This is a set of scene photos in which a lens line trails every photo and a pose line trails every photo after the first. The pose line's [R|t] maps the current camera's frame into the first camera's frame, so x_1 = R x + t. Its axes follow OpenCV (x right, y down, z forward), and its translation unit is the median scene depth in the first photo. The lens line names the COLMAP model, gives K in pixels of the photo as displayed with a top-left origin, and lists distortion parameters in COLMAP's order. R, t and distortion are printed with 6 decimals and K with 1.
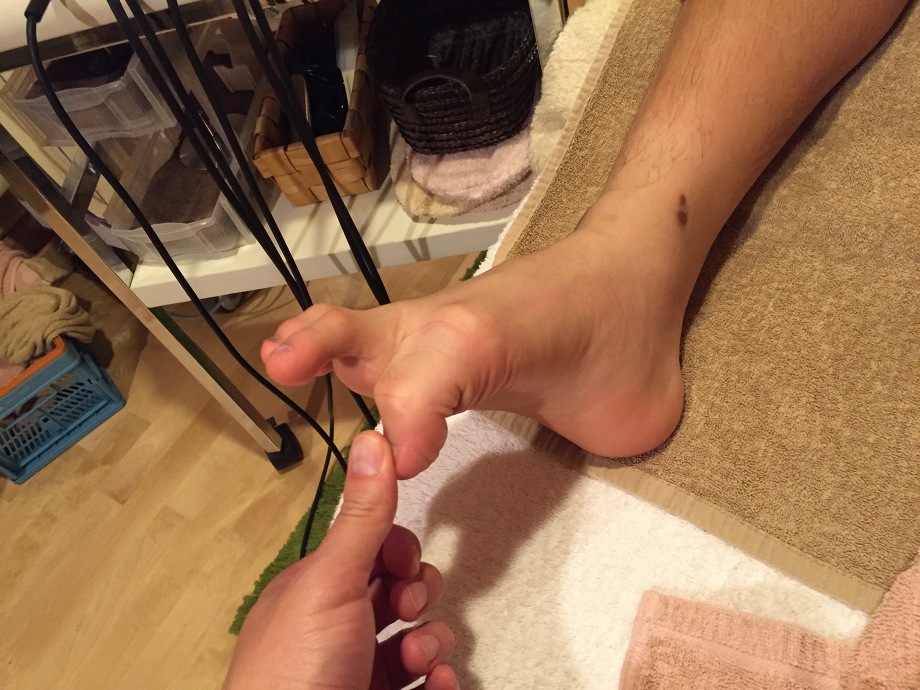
lens RADIAL K [[787.6, 0, 466.2], [0, 787.6, 342.3], [0, 0, 1]] dist [0.036248, -0.085016]
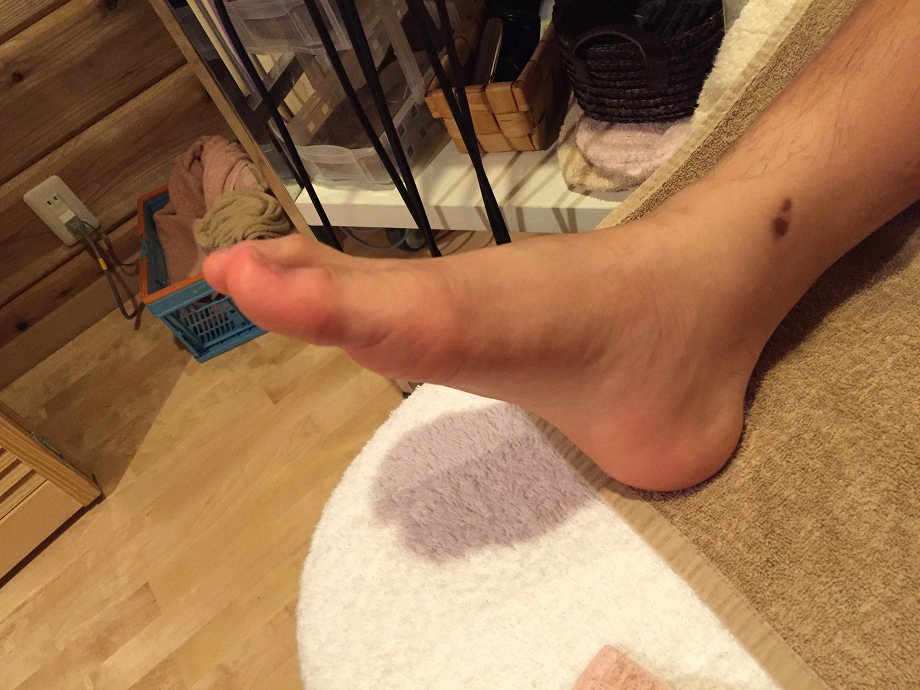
lens RADIAL K [[787.6, 0, 456.2], [0, 787.6, 346.7], [0, 0, 1]] dist [0.036248, -0.085016]
pose [[0.932259, 0.241114, -0.269734, 0.148363], [-0.229399, 0.970466, 0.074642, -0.015949], [0.279765, -0.007709, 0.960038, 0.088264]]
